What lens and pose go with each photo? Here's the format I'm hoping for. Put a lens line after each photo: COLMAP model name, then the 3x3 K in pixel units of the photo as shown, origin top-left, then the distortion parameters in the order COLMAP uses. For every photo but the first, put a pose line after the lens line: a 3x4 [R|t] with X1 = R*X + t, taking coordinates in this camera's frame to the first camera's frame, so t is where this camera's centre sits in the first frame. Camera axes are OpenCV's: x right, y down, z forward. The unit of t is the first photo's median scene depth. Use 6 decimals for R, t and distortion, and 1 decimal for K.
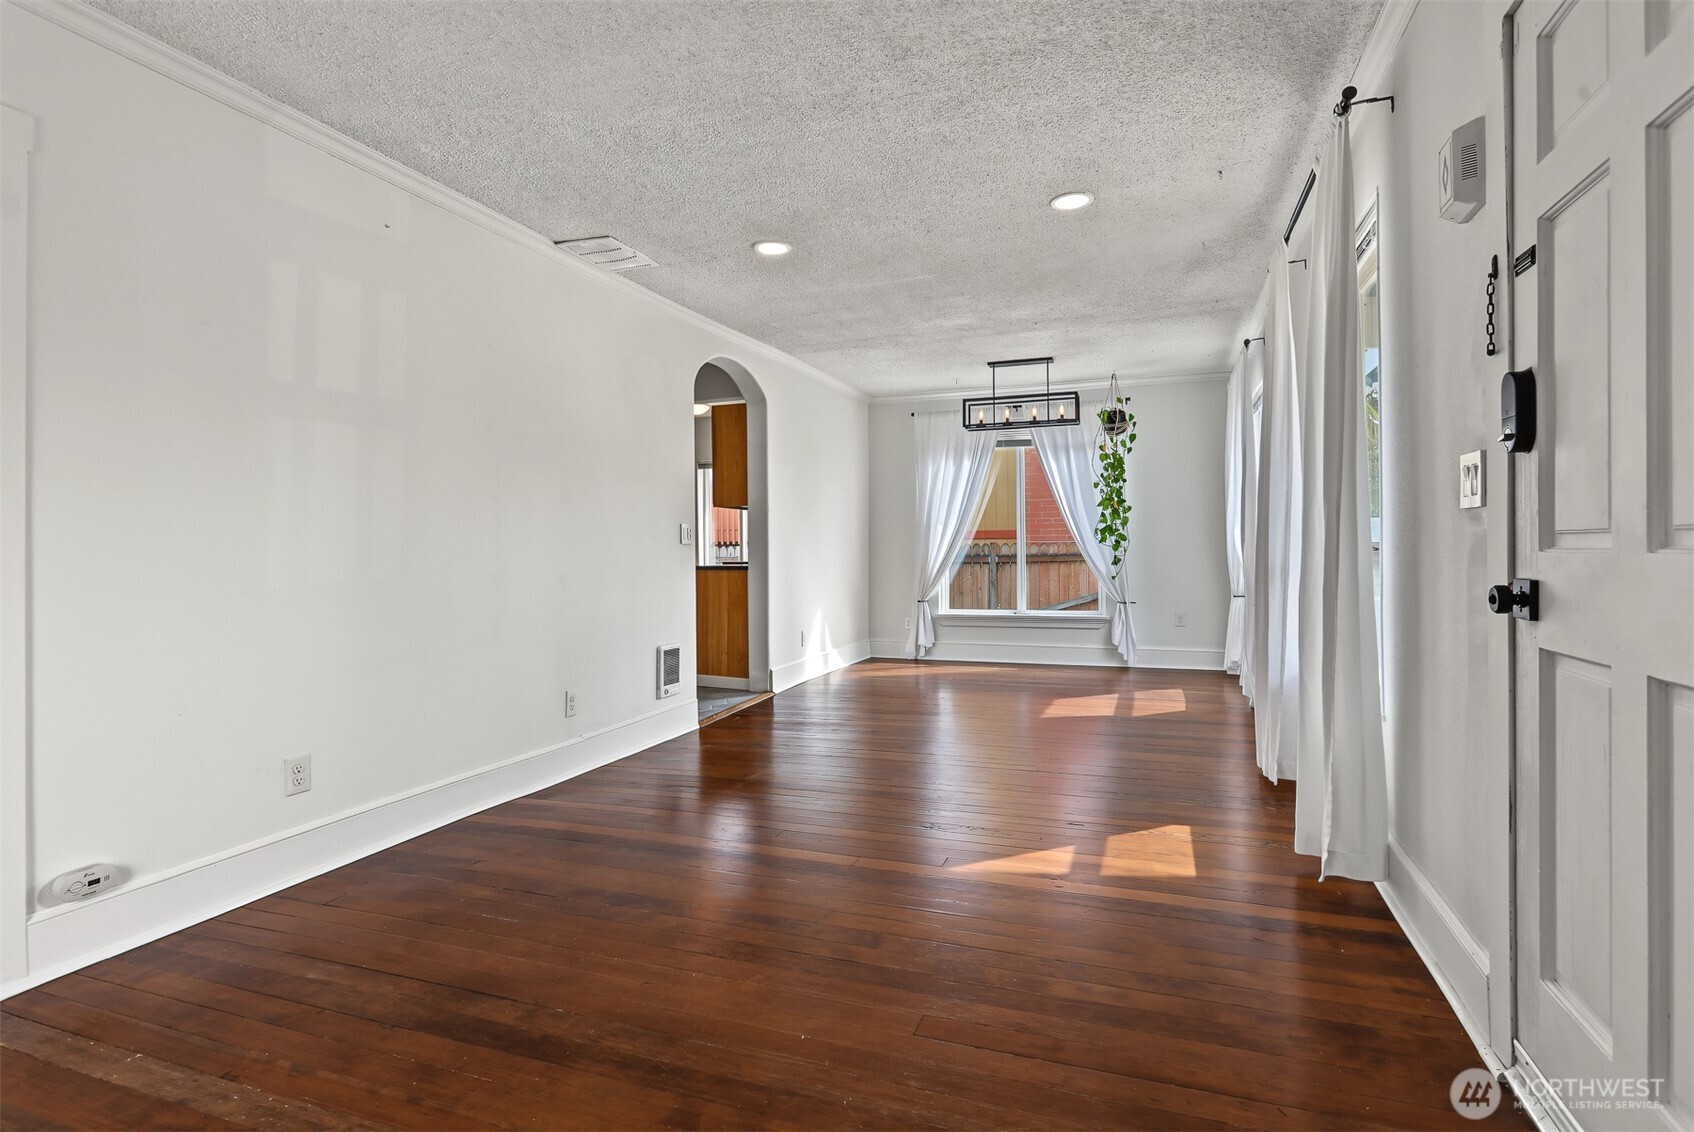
lens RADIAL K [[840.1, 0, 855.3], [0, 840.1, 561.3], [0, 0, 1]] dist [-0.003563, 0.000844]
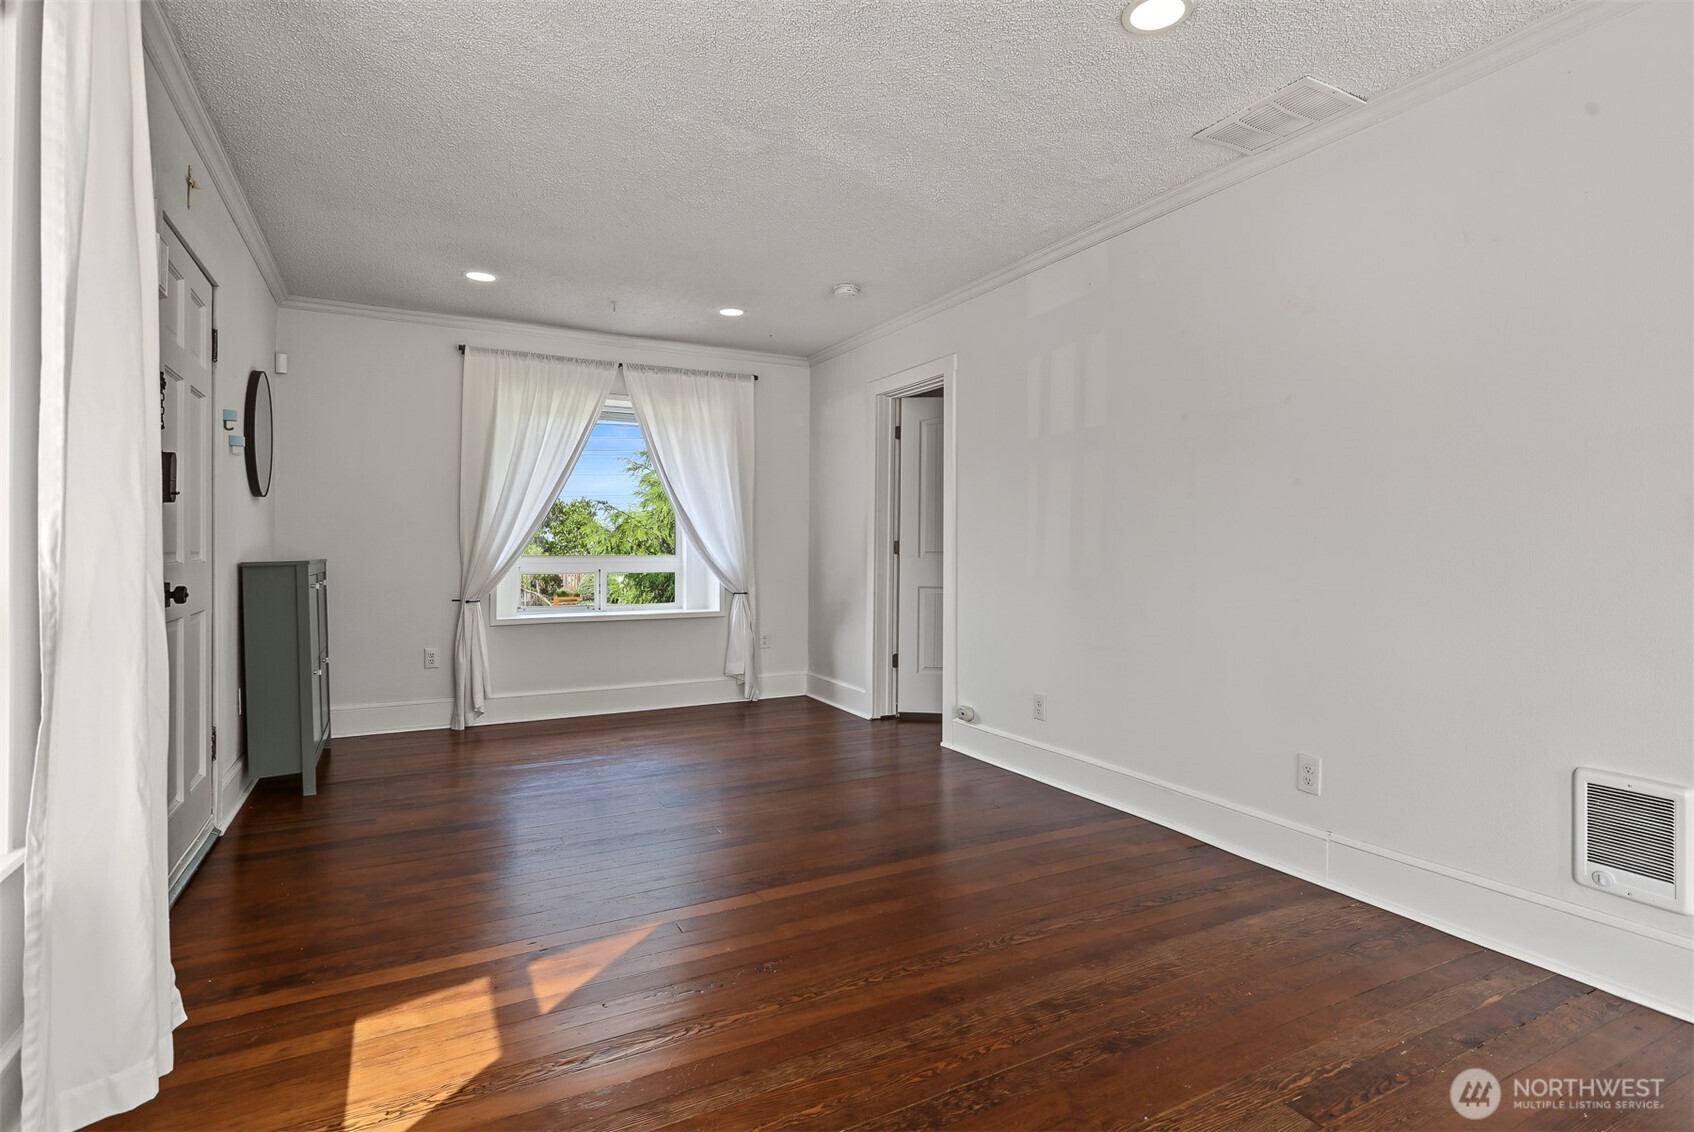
lens RADIAL K [[840.1, 0, 859.4], [0, 840.1, 554.2], [0, 0, 1]] dist [-0.003563, 0.000844]
pose [[-0.670697, 0.015600, -0.741567, 0.621330], [-0.000657, 0.999766, 0.021626, -0.042707], [0.741731, 0.014992, -0.670530, 1.737300]]
